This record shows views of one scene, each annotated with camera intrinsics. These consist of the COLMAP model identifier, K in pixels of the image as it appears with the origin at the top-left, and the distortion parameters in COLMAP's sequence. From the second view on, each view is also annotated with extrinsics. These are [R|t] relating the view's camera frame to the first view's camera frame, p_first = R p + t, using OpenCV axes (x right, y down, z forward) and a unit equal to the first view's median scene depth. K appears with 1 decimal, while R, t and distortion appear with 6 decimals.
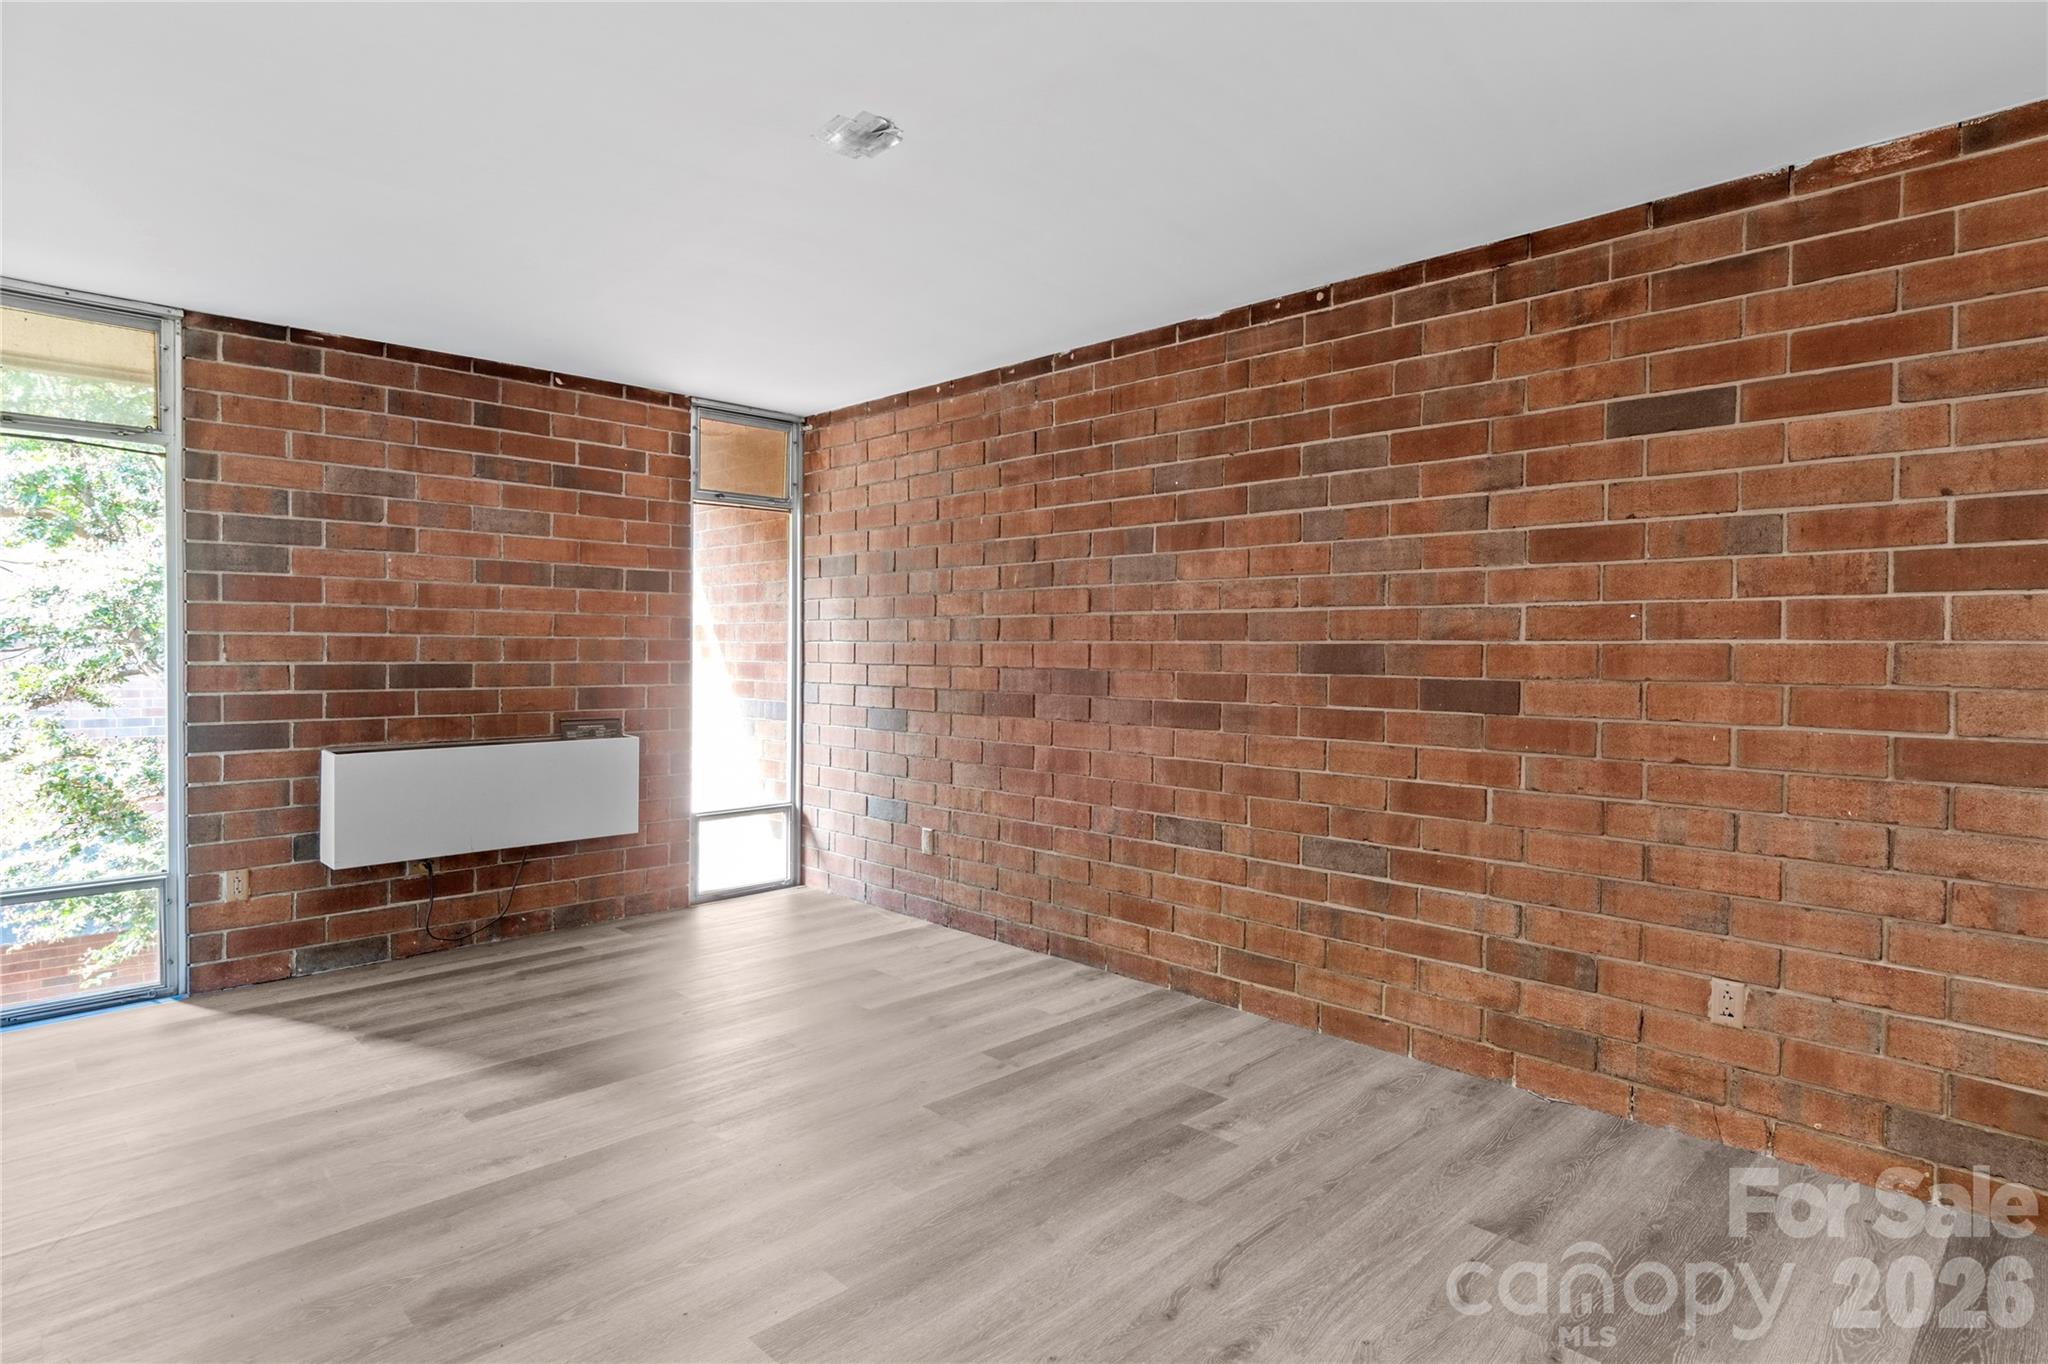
lens RADIAL K [[1096.7, 0, 1068.5], [0, 1096.7, 670.7], [0, 0, 1]] dist [0.002293, -0.016796]
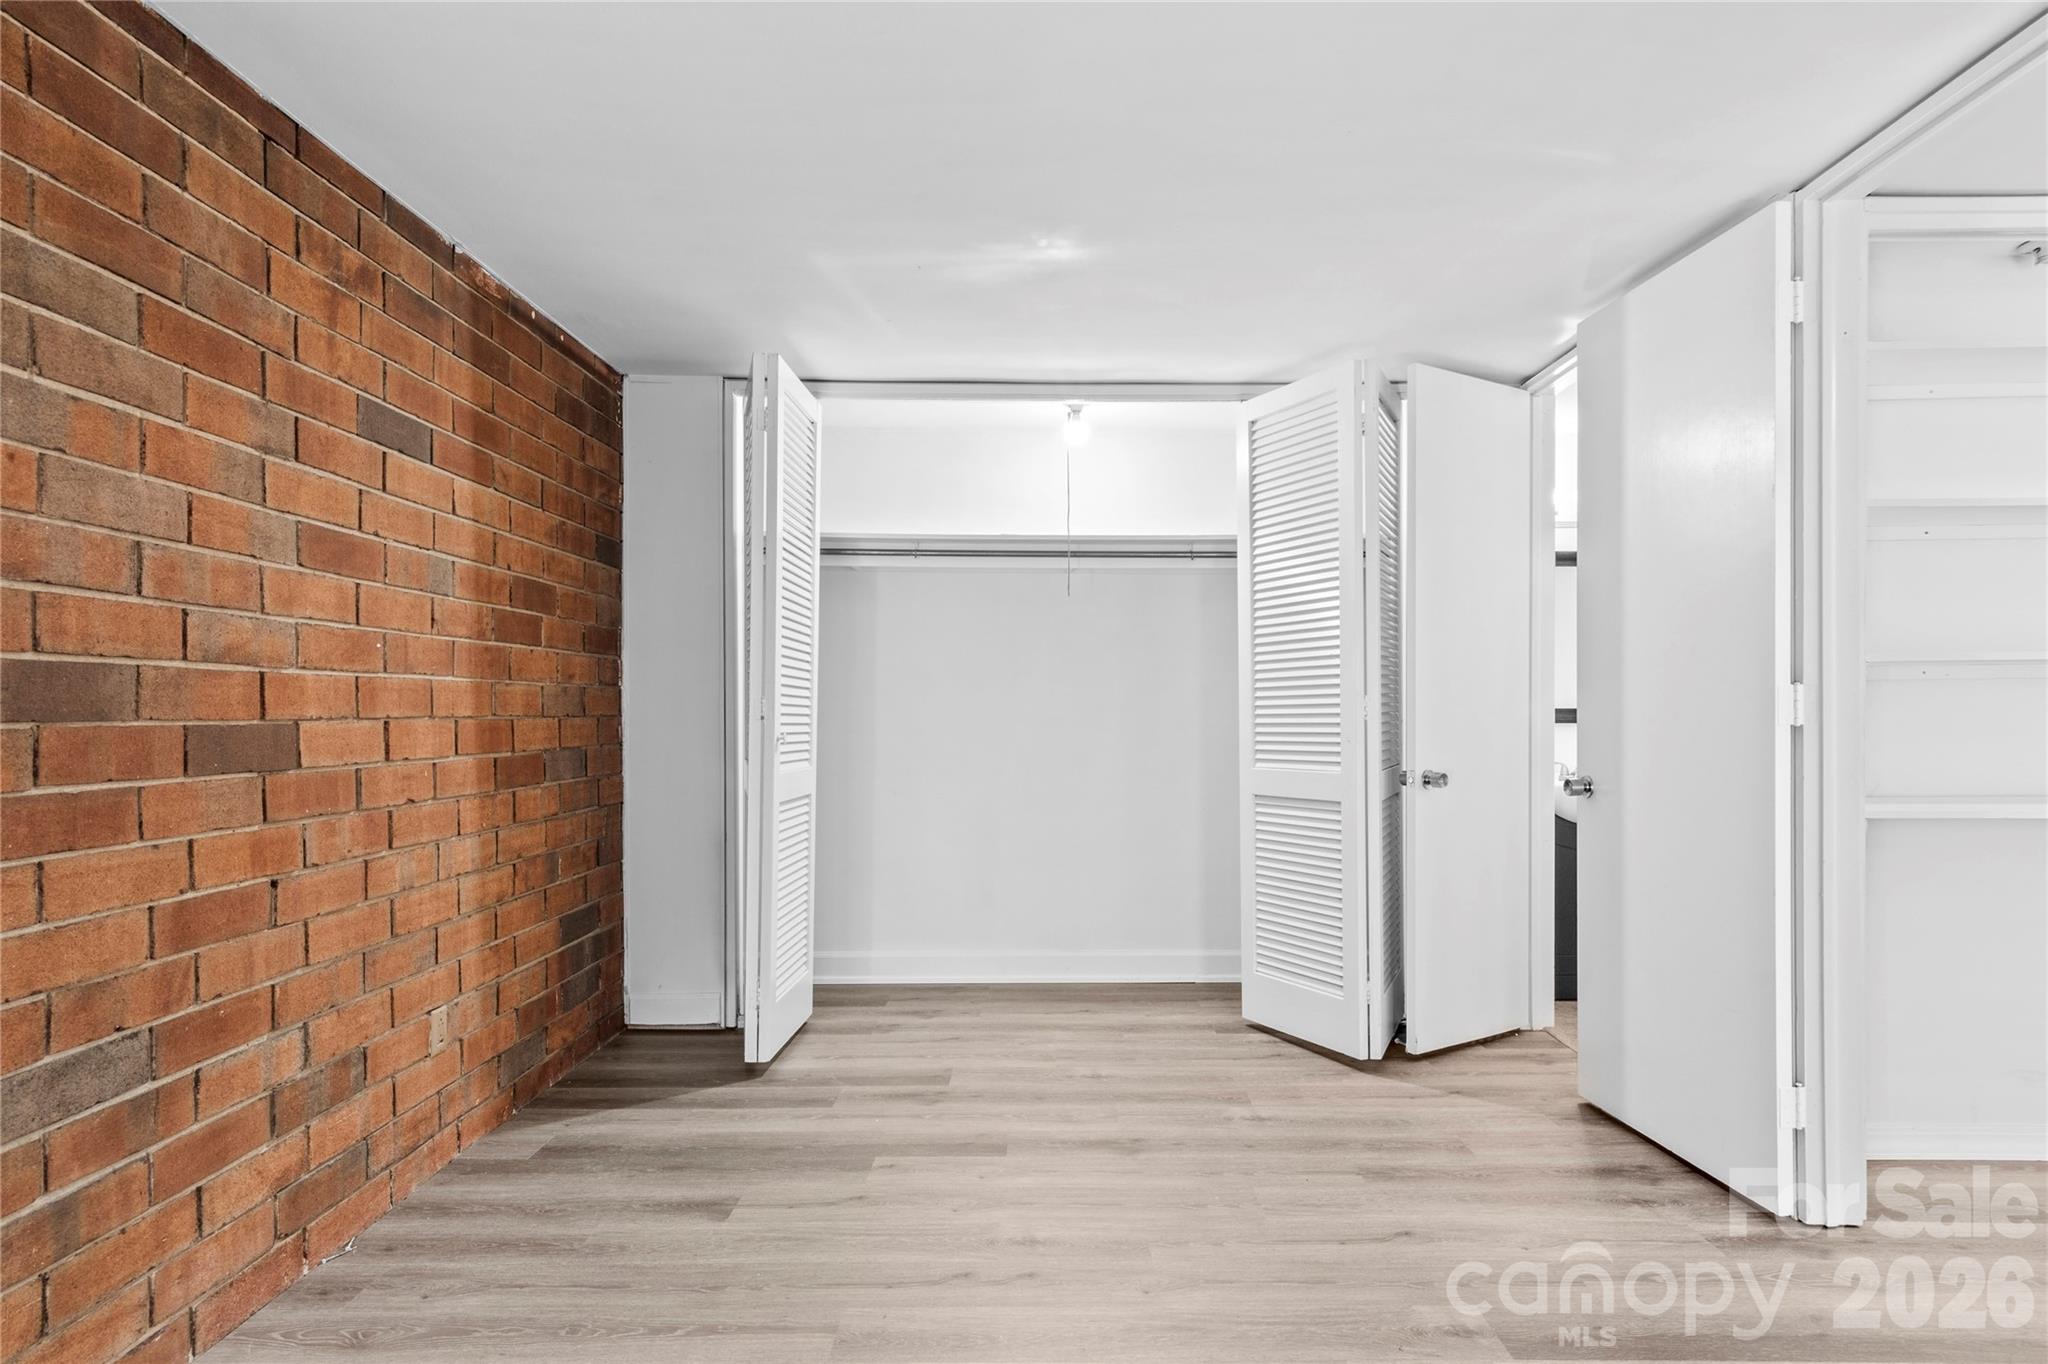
lens RADIAL K [[1150.6, 0, 1070.9], [0, 1150.6, 708.8], [0, 0, 1]] dist [0.005727, -0.000629]
pose [[-0.711204, -0.002838, 0.702980, -0.387826], [0.013546, 0.999751, 0.017740, -0.005270], [-0.702855, 0.022139, -0.710988, 0.911461]]
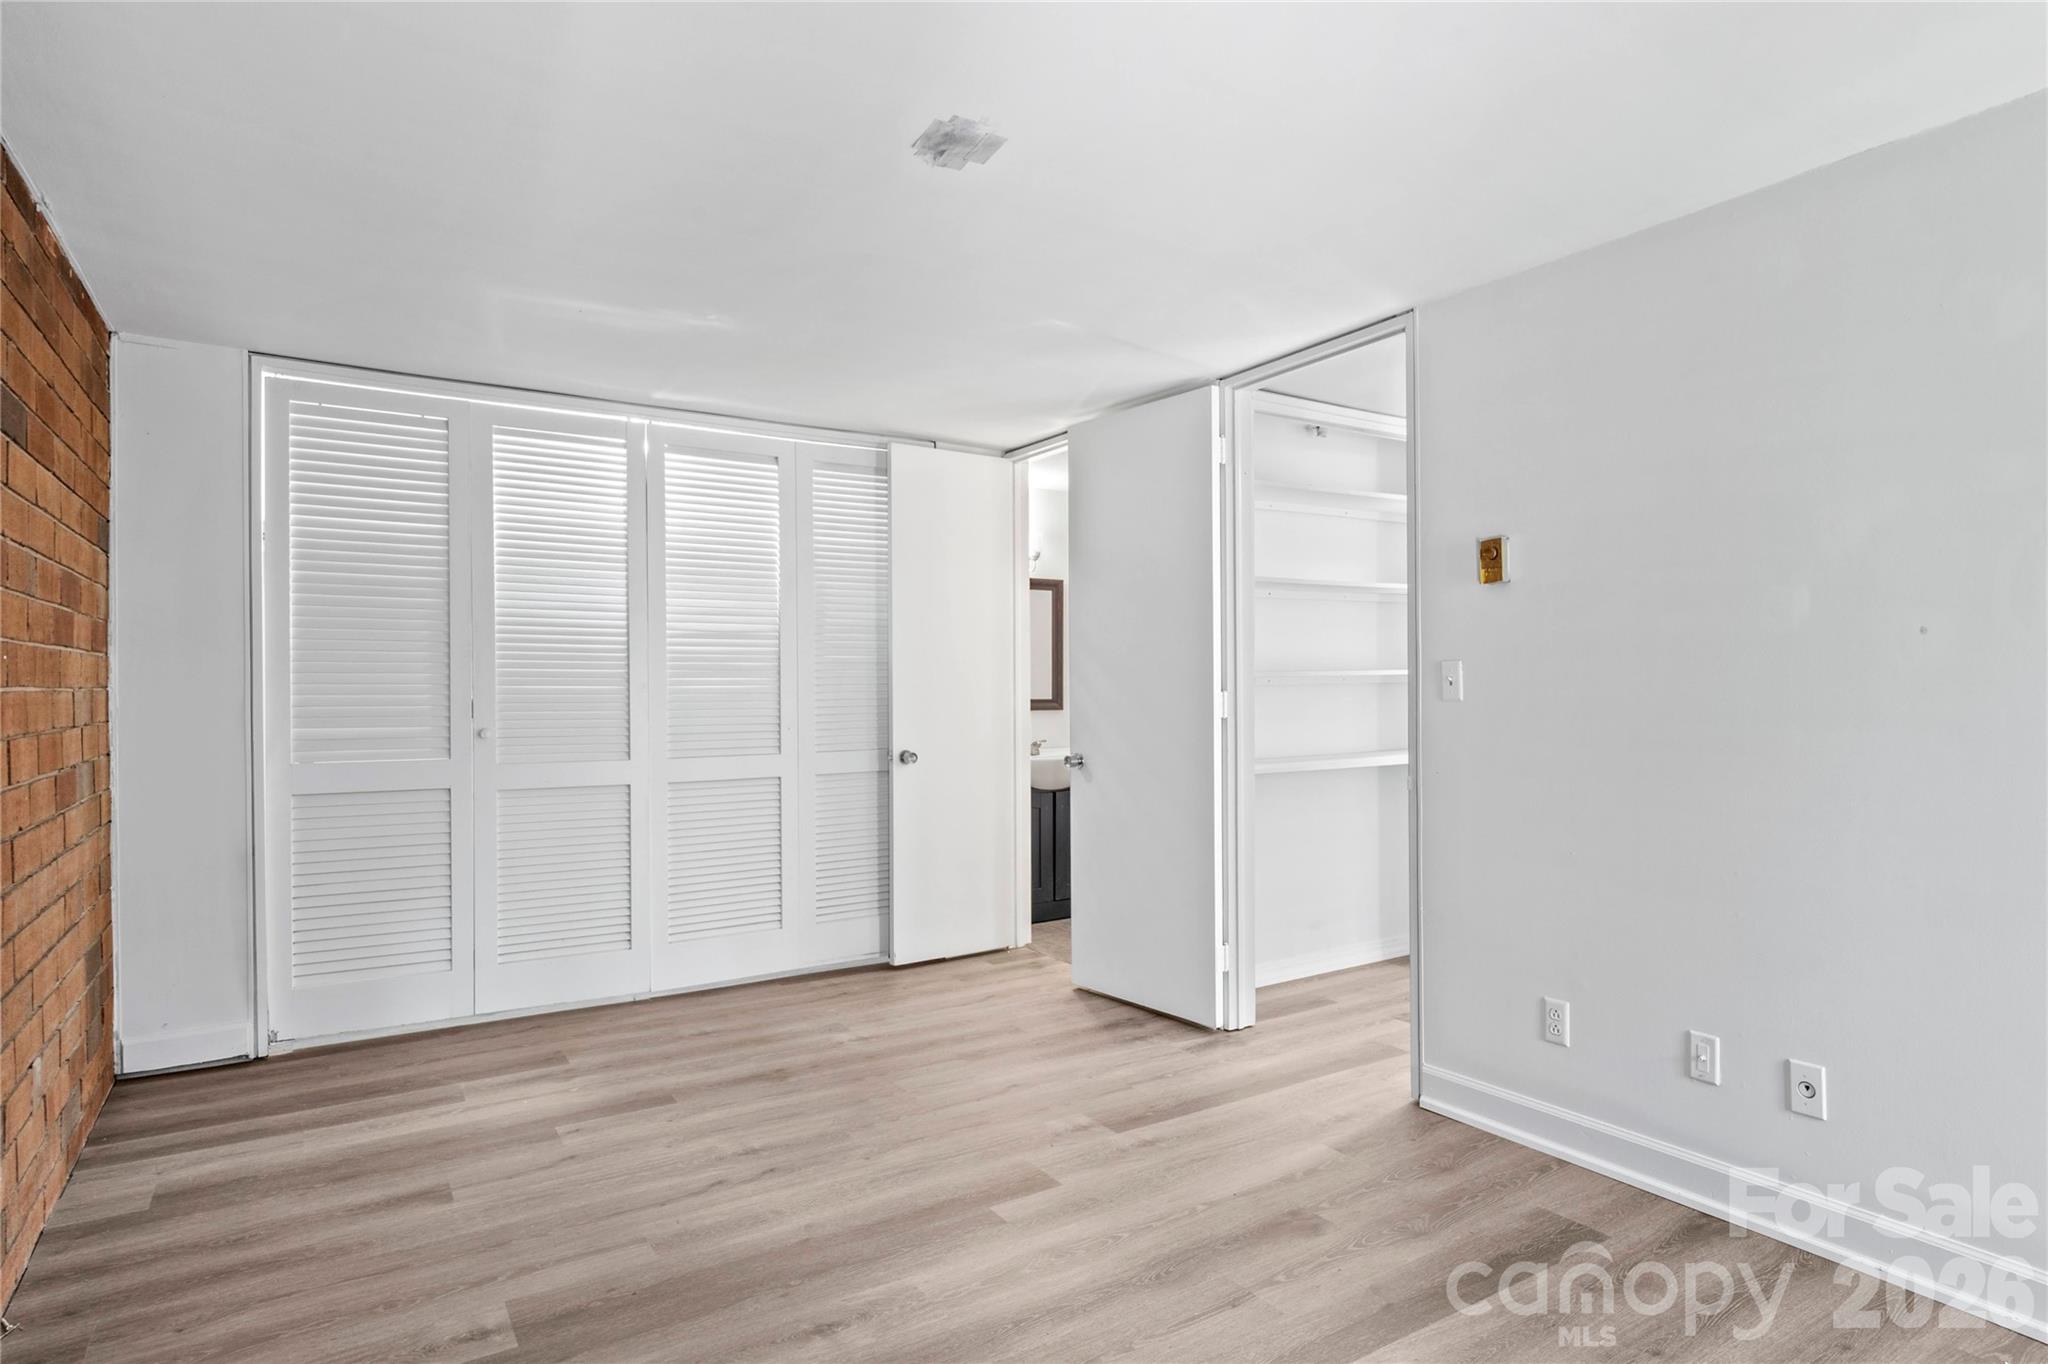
lens RADIAL K [[1144.2, 0, 1097.1], [0, 1144.2, 677.0], [0, 0, 1]] dist [-0.003679, -0.000578]
pose [[-0.982084, -0.000136, 0.188444, -0.301988], [0.003288, 0.999835, 0.017857, -0.034806], [-0.188416, 0.018157, -0.981922, 1.192677]]
